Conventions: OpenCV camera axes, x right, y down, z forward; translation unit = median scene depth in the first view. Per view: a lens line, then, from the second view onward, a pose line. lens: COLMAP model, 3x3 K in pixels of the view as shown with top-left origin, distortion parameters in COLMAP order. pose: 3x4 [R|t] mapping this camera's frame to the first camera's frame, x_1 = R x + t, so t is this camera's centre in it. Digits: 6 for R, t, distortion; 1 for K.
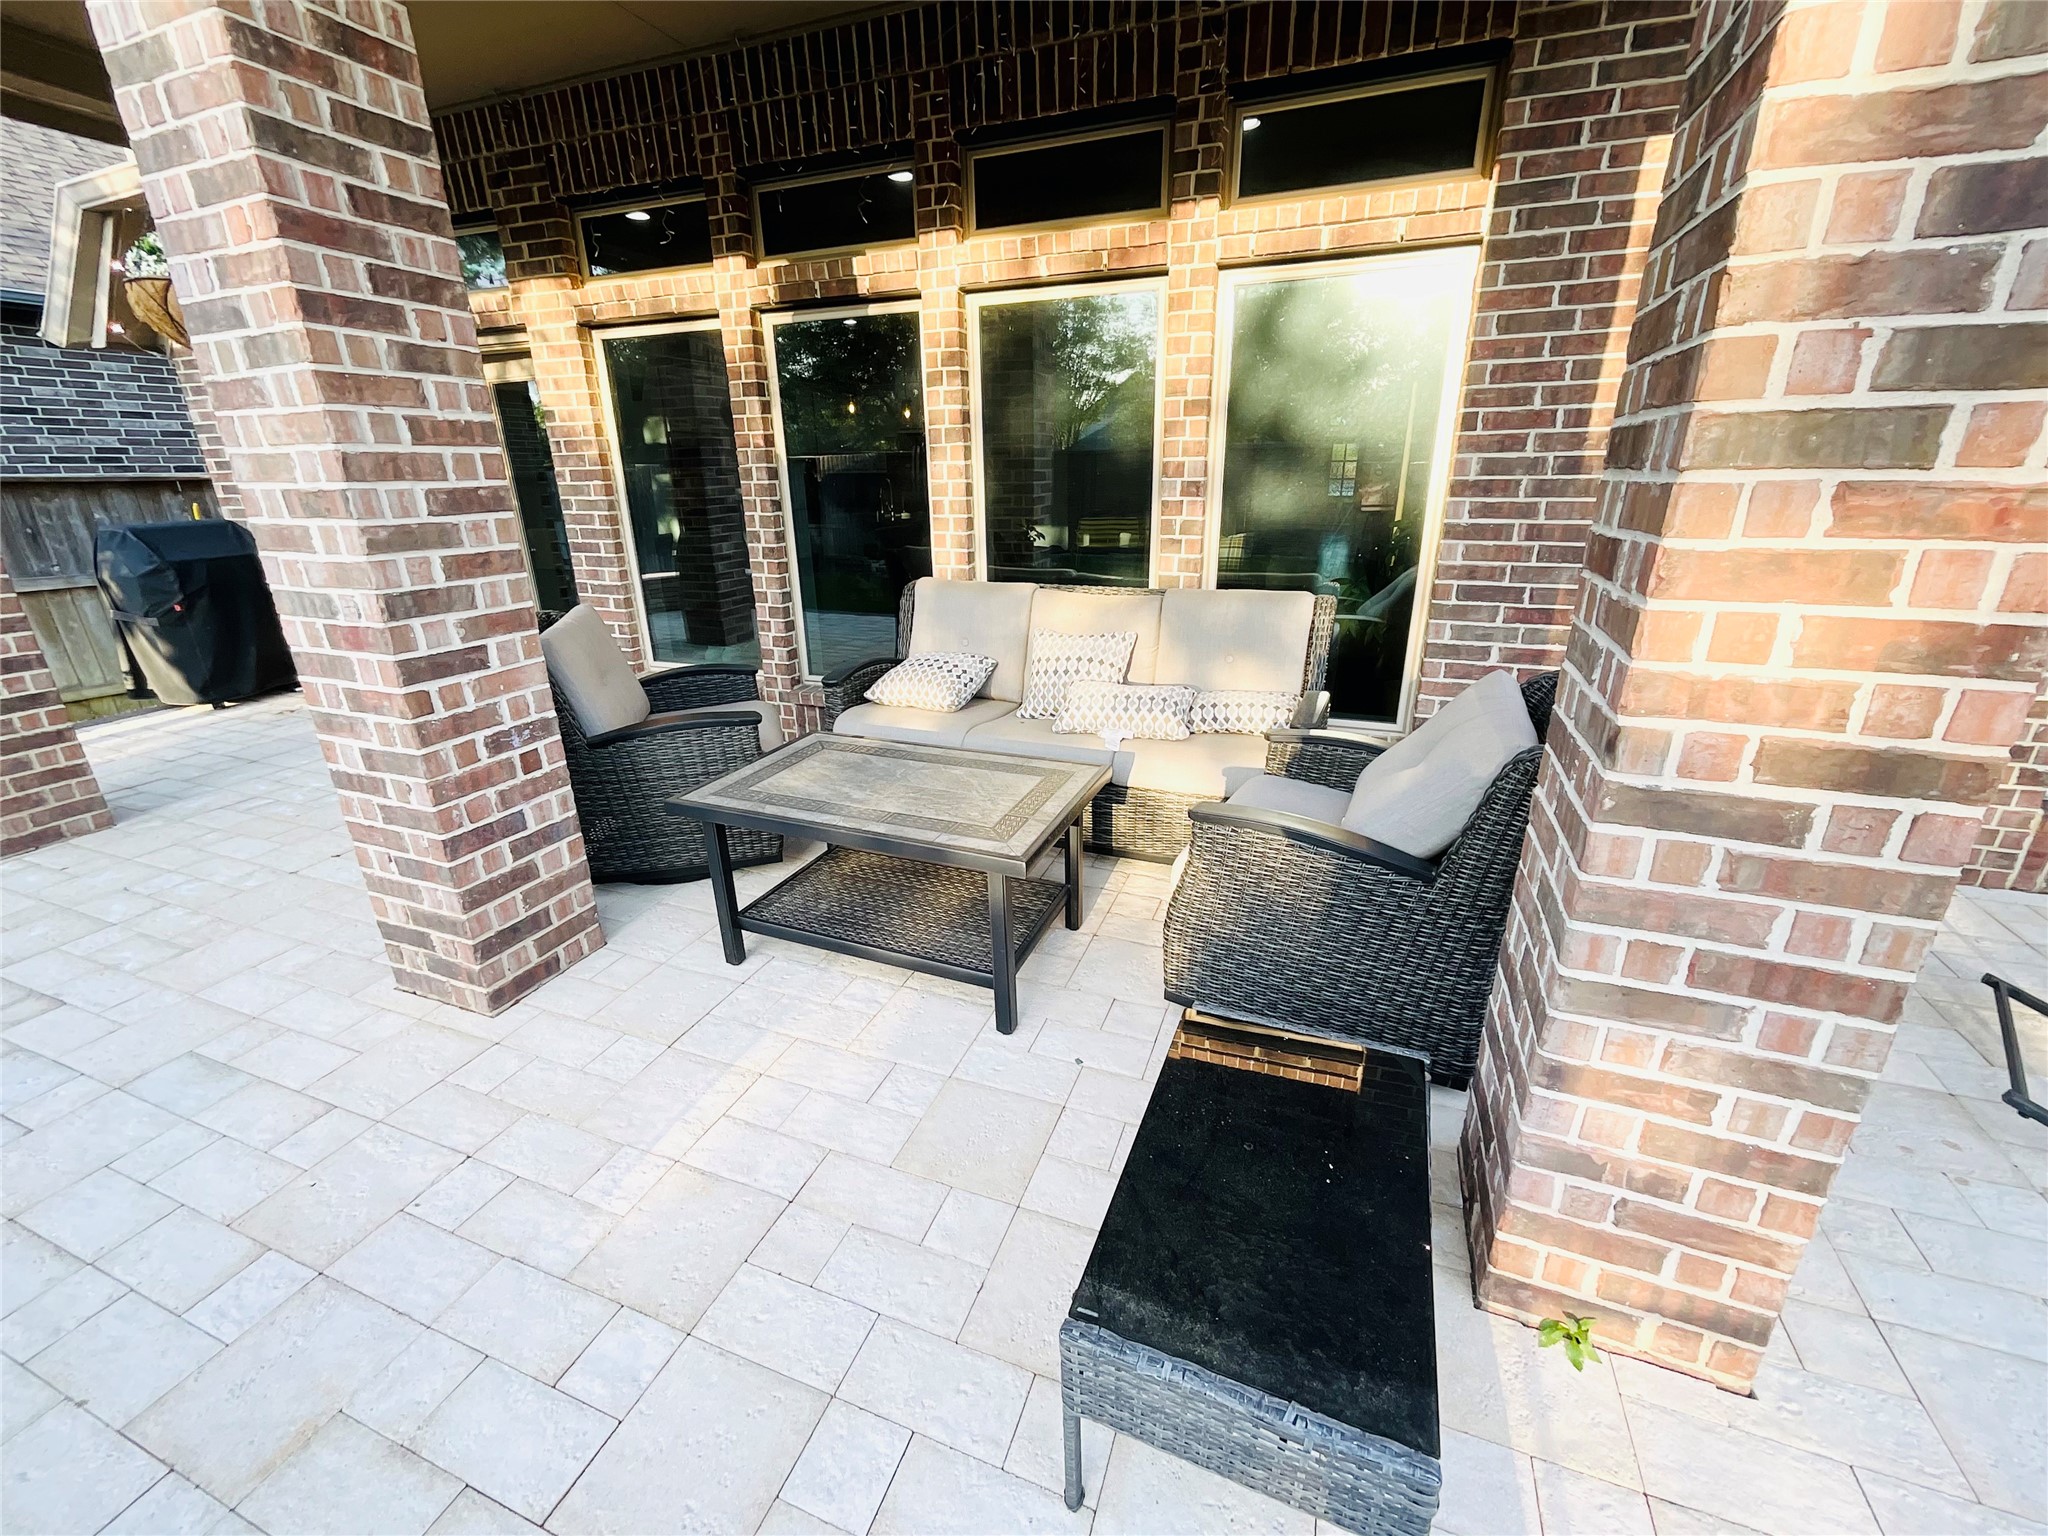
lens RADIAL K [[827.1, 0, 1028.2], [0, 827.1, 765.4], [0, 0, 1]] dist [0.001741, -0.002153]
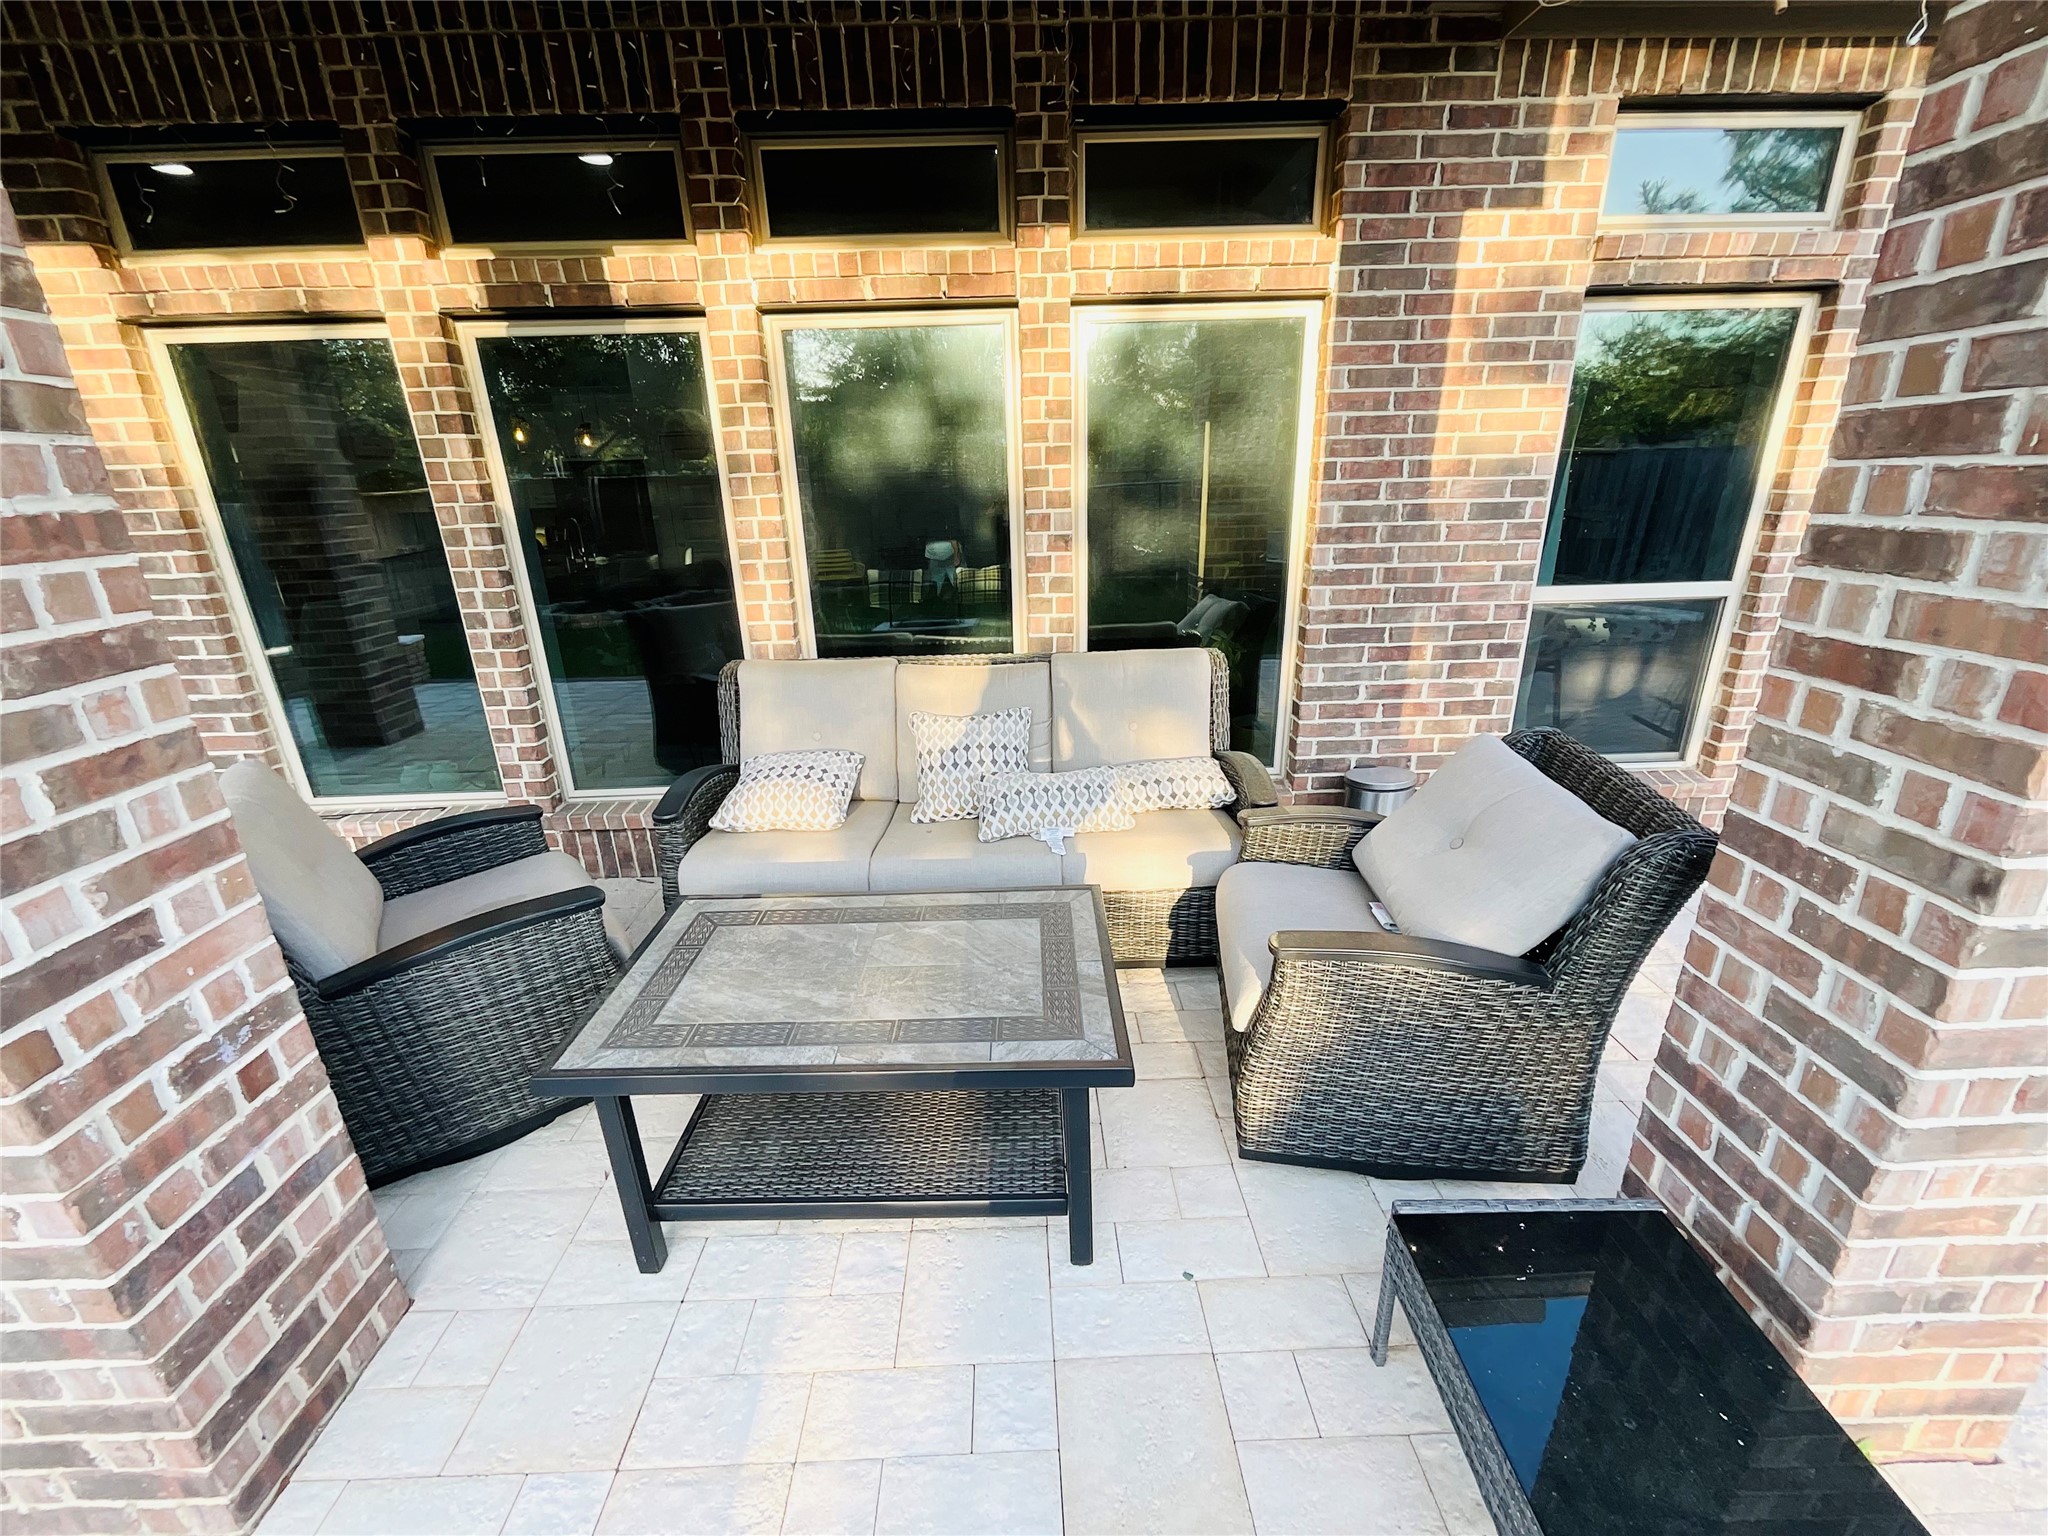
lens RADIAL K [[827.1, 0, 1032.9], [0, 827.1, 766.5], [0, 0, 1]] dist [0.001741, -0.002153]
pose [[0.924591, -0.134070, 0.356591, -0.209343], [0.140184, 0.990087, 0.008773, -0.114956], [-0.354233, 0.041877, 0.934219, 0.191306]]
